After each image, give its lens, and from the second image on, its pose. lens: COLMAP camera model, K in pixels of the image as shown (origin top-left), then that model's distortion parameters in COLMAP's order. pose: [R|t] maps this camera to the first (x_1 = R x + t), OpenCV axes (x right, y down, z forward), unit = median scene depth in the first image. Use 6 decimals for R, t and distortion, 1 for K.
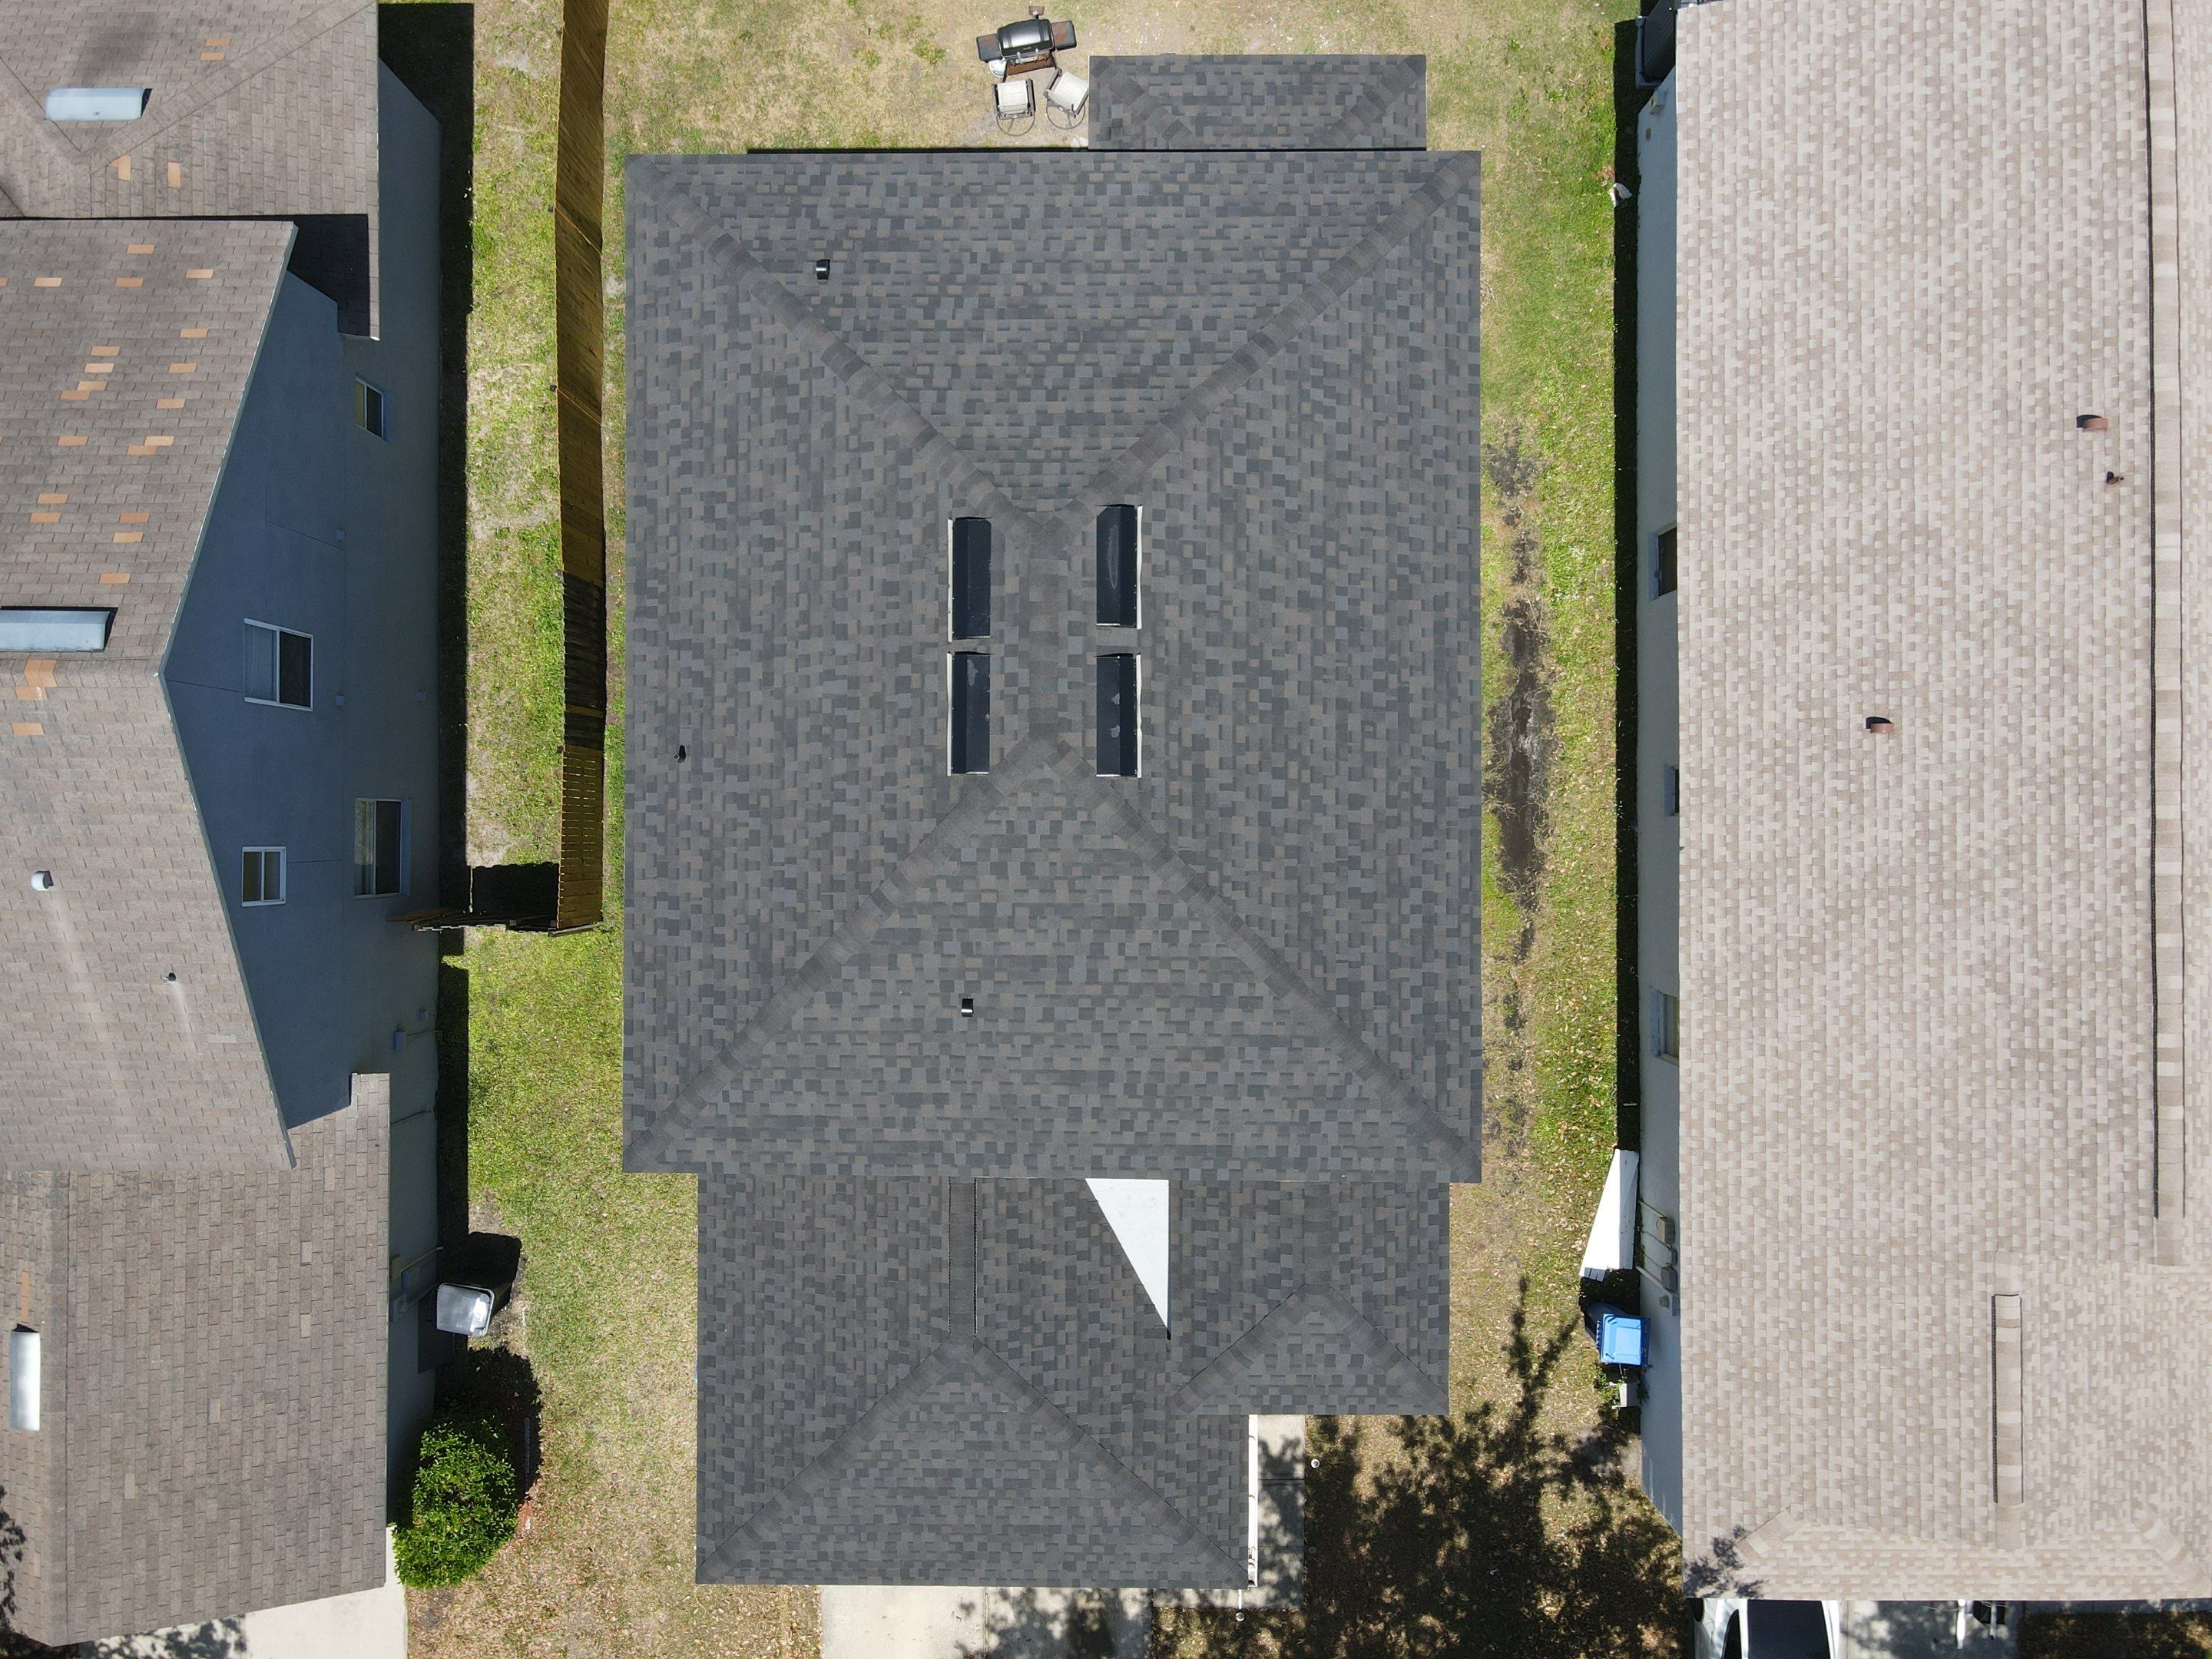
lens RADIAL K [[1625.0, 0, 1092.1], [0, 1625.0, 815.9], [0, 0, 1]] dist [0.009346, 0.011464]
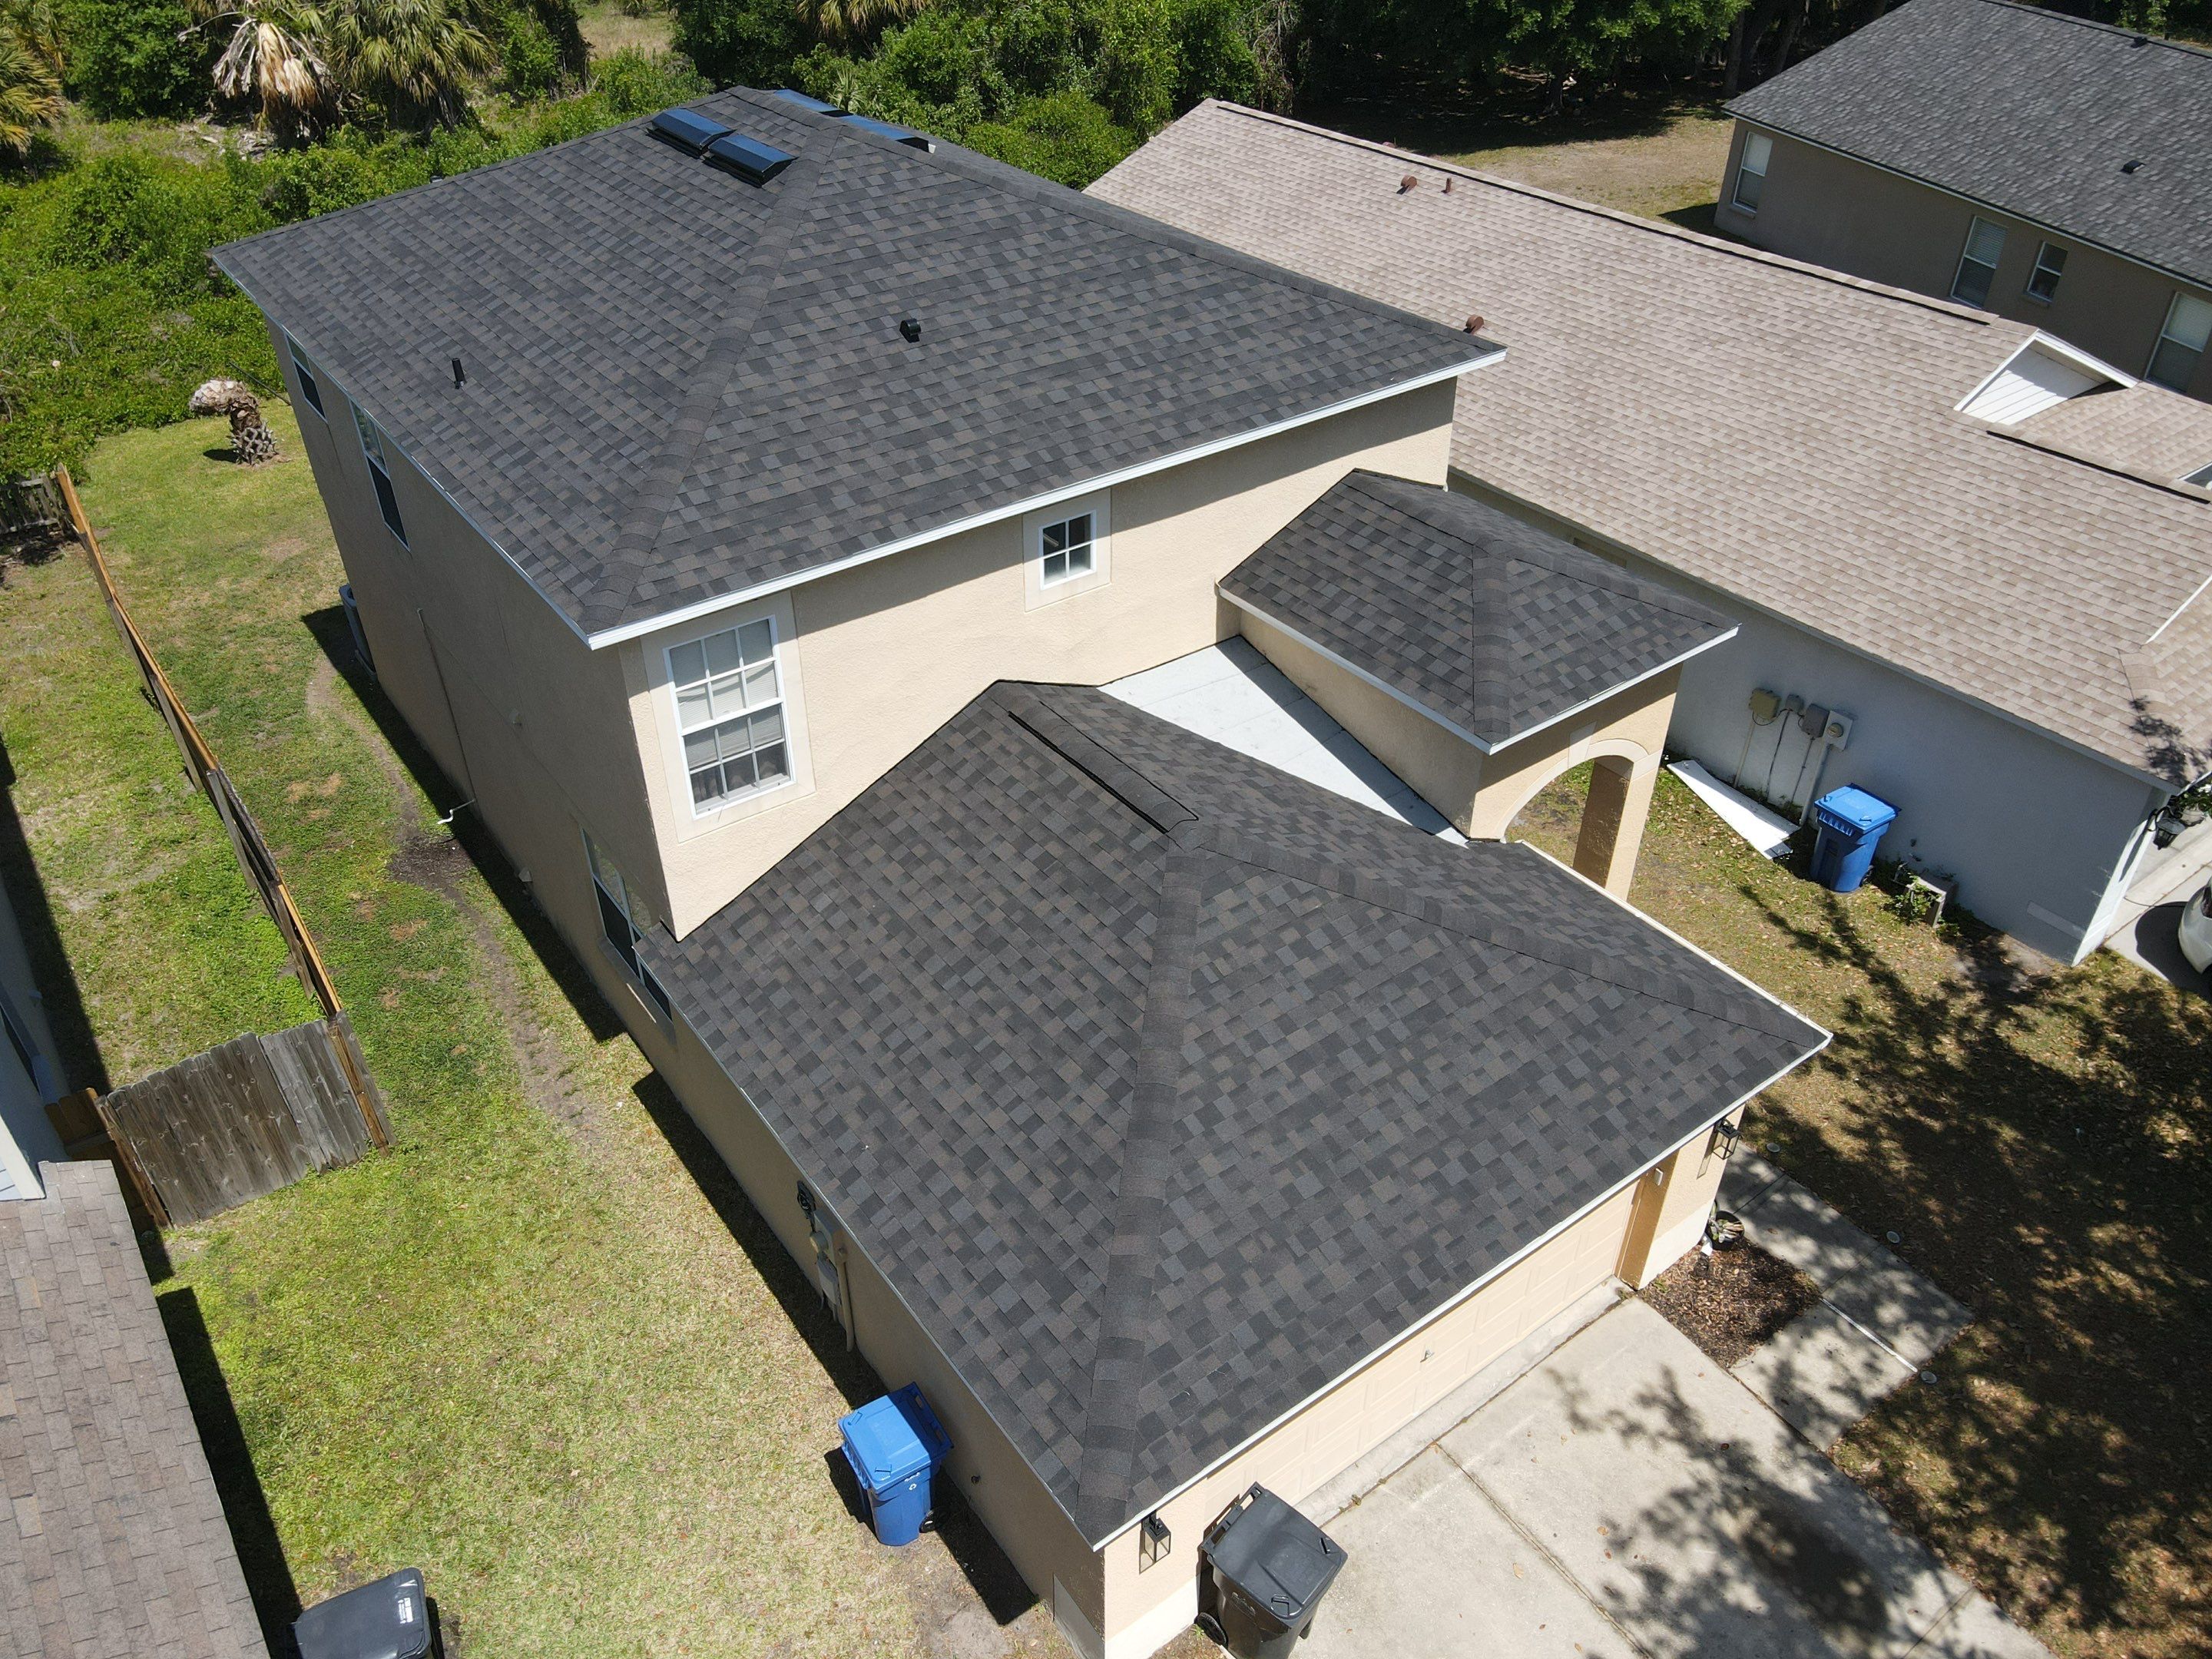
lens RADIAL K [[1625.0, 0, 1090.0], [0, 1625.0, 825.7], [0, 0, 1]] dist [0.009346, 0.011464]
pose [[0.807217, -0.343399, 0.480080, -0.396173], [0.590212, 0.479282, -0.649568, 0.676042], [-0.007033, 0.807692, 0.589563, 0.582544]]
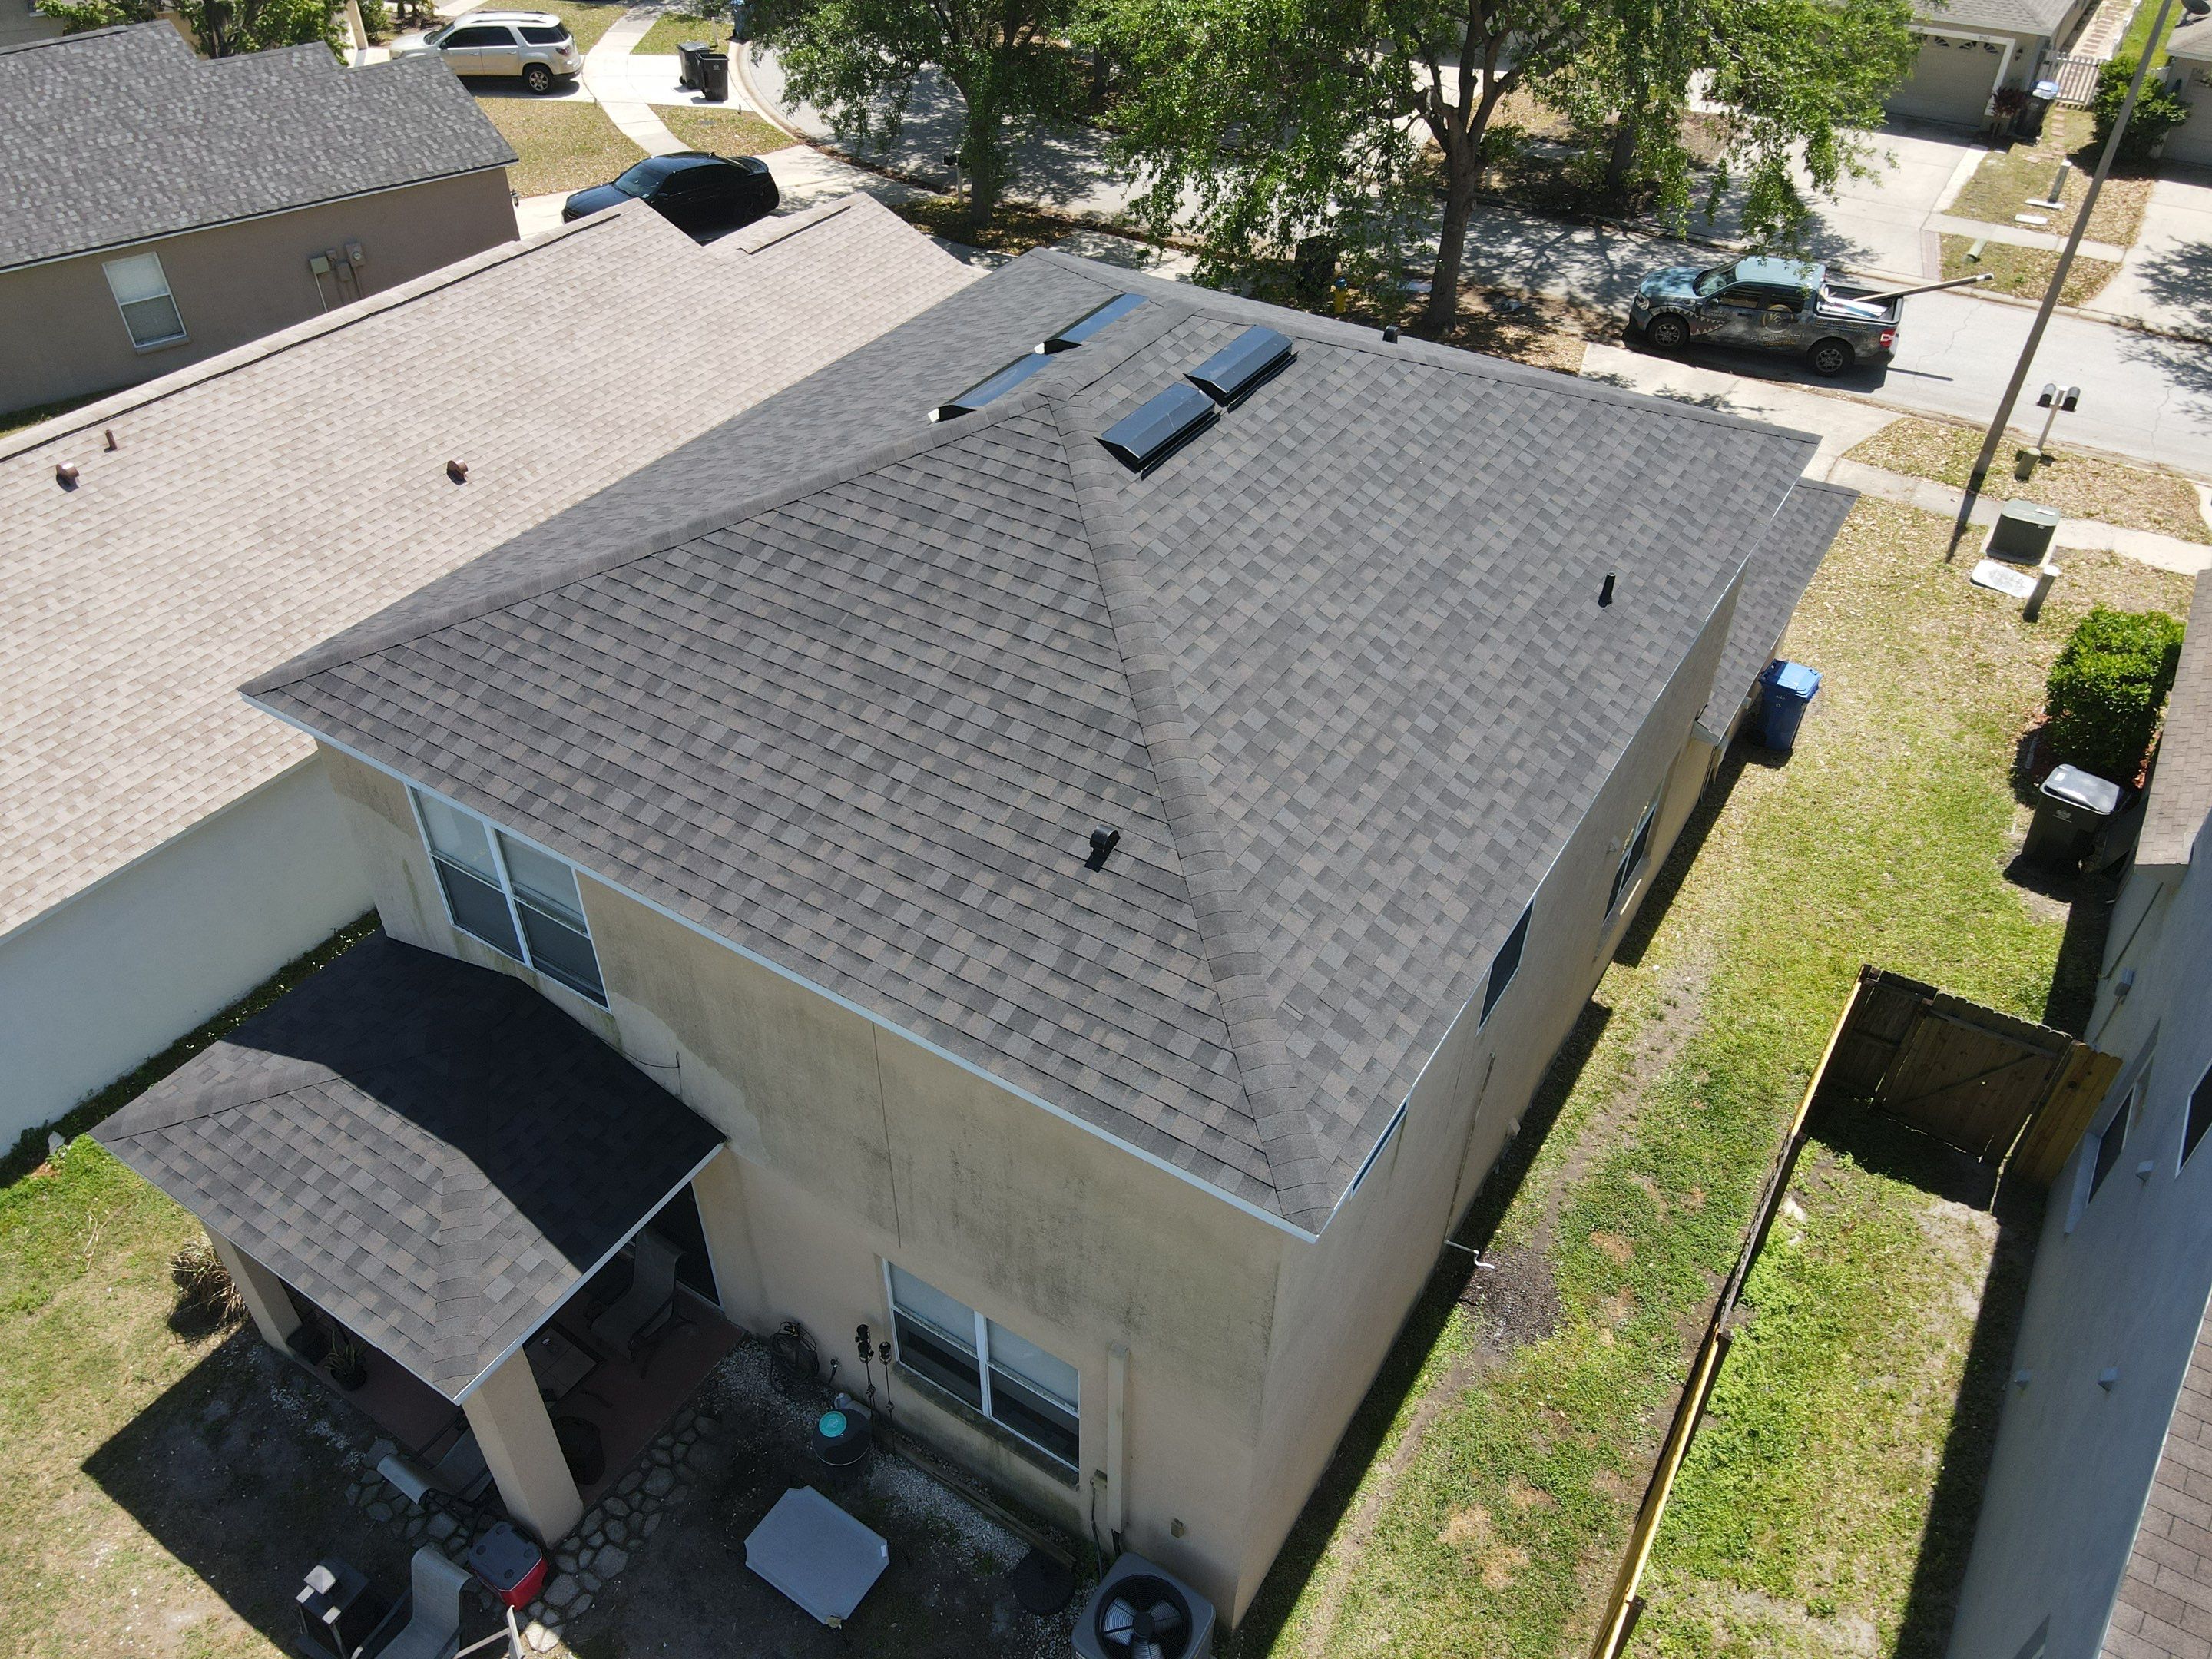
lens RADIAL K [[1625.0, 0, 1085.2], [0, 1625.0, 817.1], [0, 0, 1]] dist [0.009346, 0.011464]
pose [[-0.842803, -0.333480, 0.422463, -0.339185], [0.538203, -0.528836, 0.656254, -0.603558], [0.004565, 0.780464, 0.625184, 0.511002]]
